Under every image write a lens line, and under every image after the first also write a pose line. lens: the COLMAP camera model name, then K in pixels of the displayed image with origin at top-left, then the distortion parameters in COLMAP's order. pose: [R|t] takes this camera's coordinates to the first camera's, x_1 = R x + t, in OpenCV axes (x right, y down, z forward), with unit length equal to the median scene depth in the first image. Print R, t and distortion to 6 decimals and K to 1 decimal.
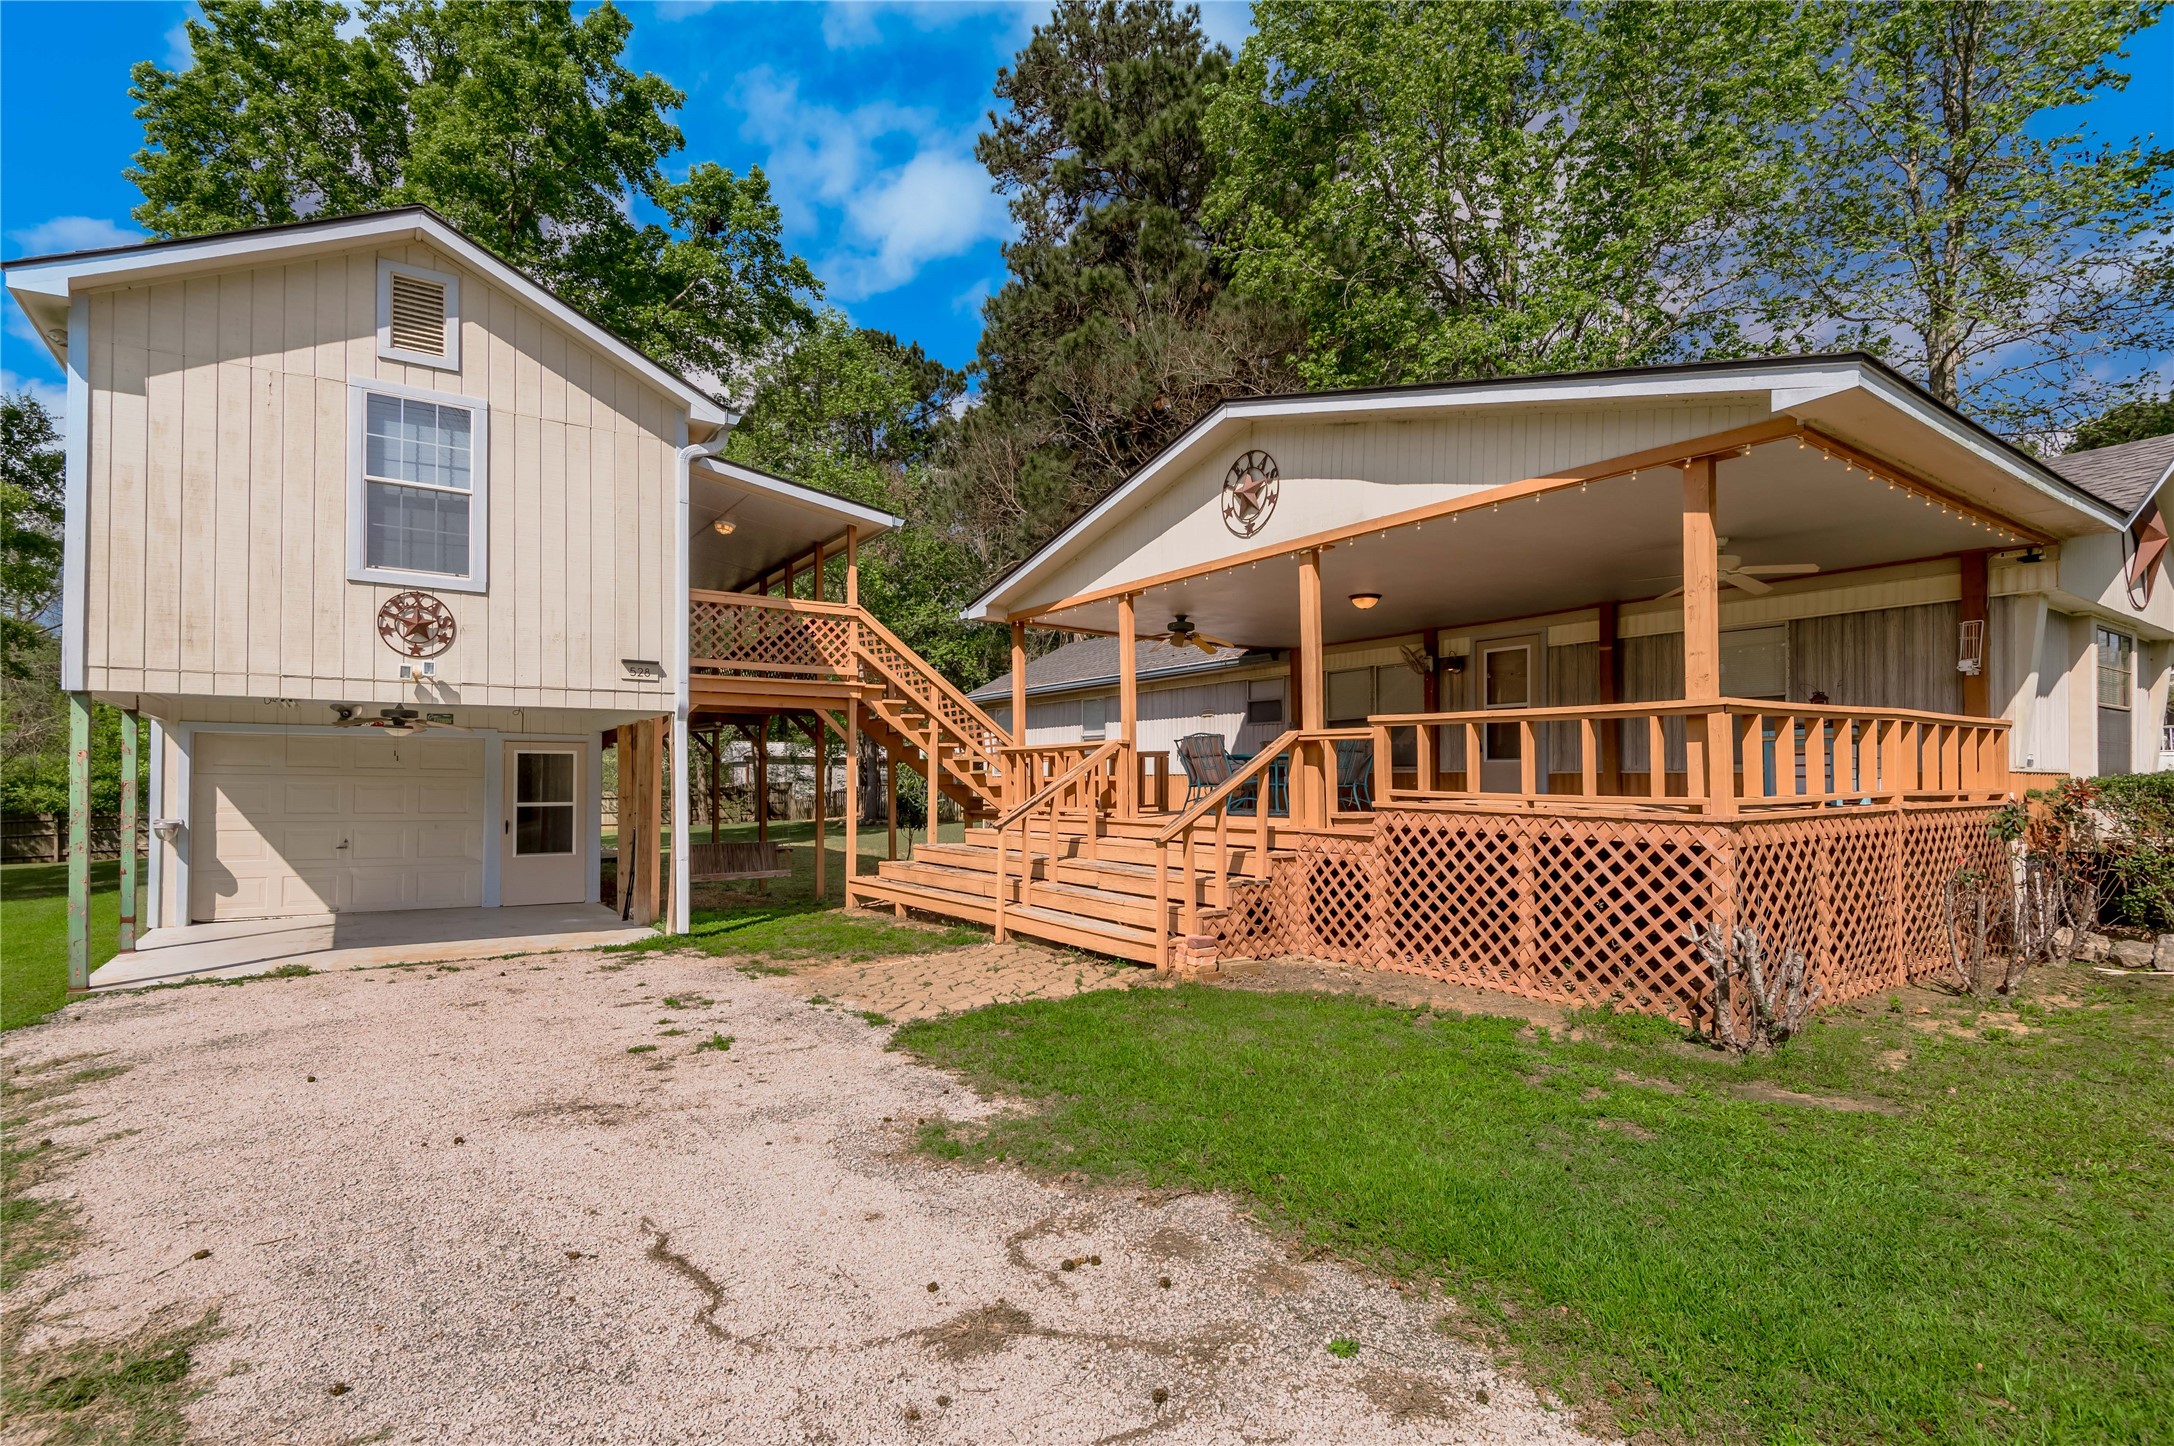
lens RADIAL K [[1004.1, 0, 1097.4], [0, 1004.1, 767.2], [0, 0, 1]] dist [0.033006, -0.022725]
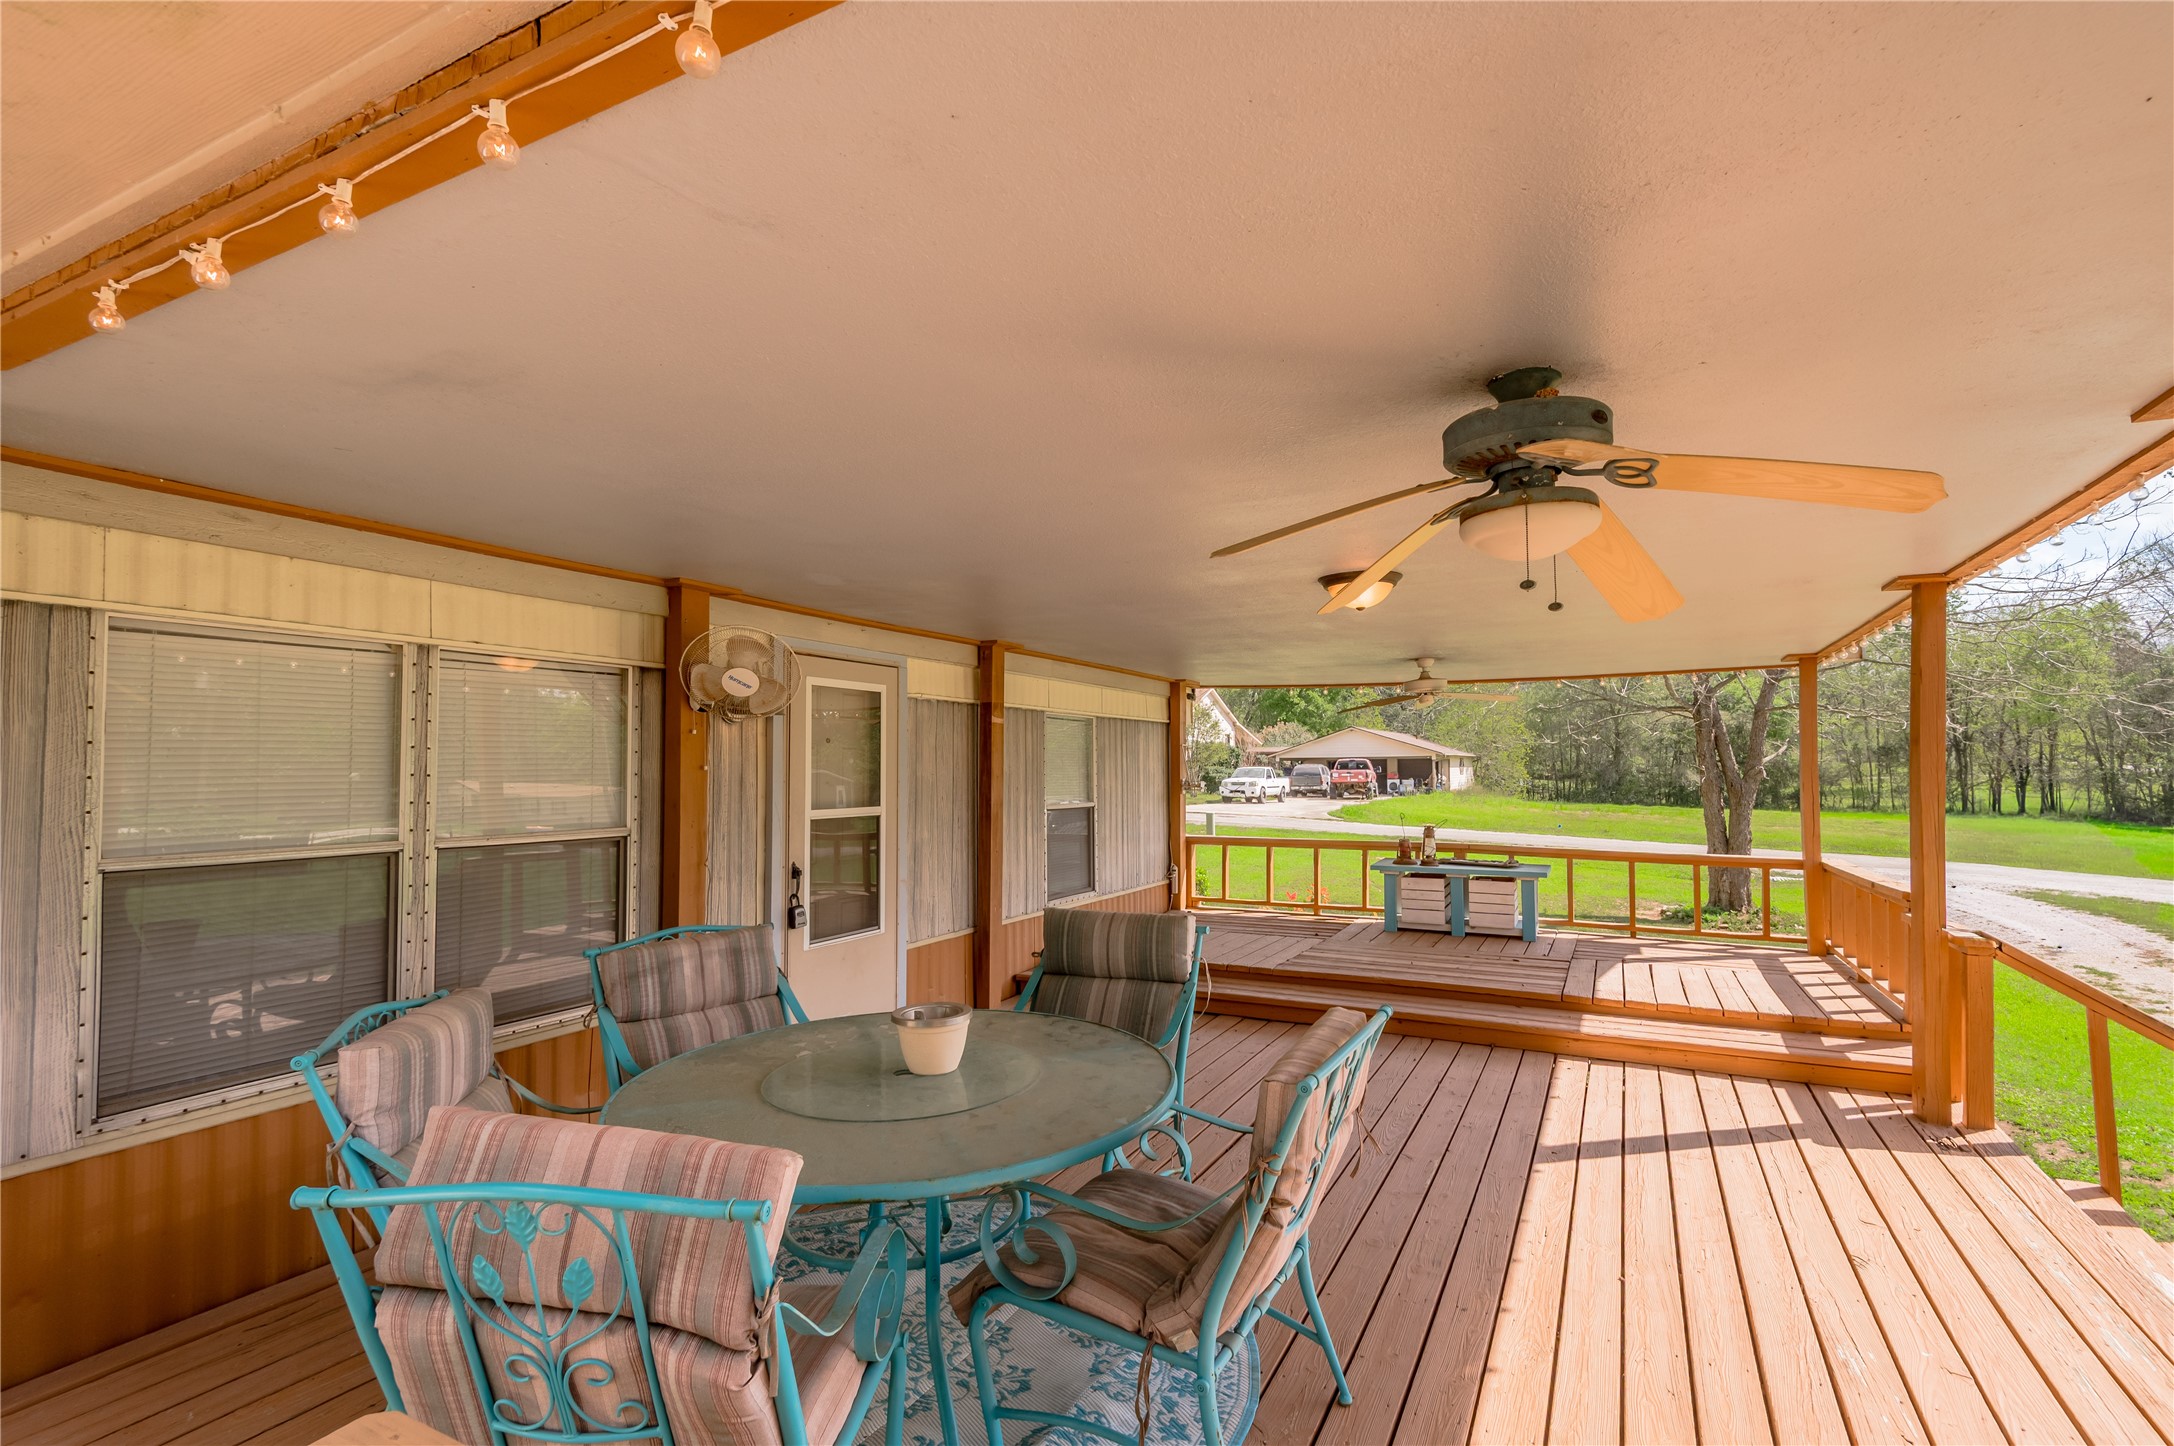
lens RADIAL K [[1000.7, 0, 1068.2], [0, 1000.7, 715.4], [0, 0, 1]] dist [-0.000018, -0.000332]
pose [[-0.443725, 0.045792, 0.894992, -0.038726], [-0.006684, 0.998497, -0.054401, -0.096477], [-0.896138, -0.030122, -0.442752, 1.331215]]
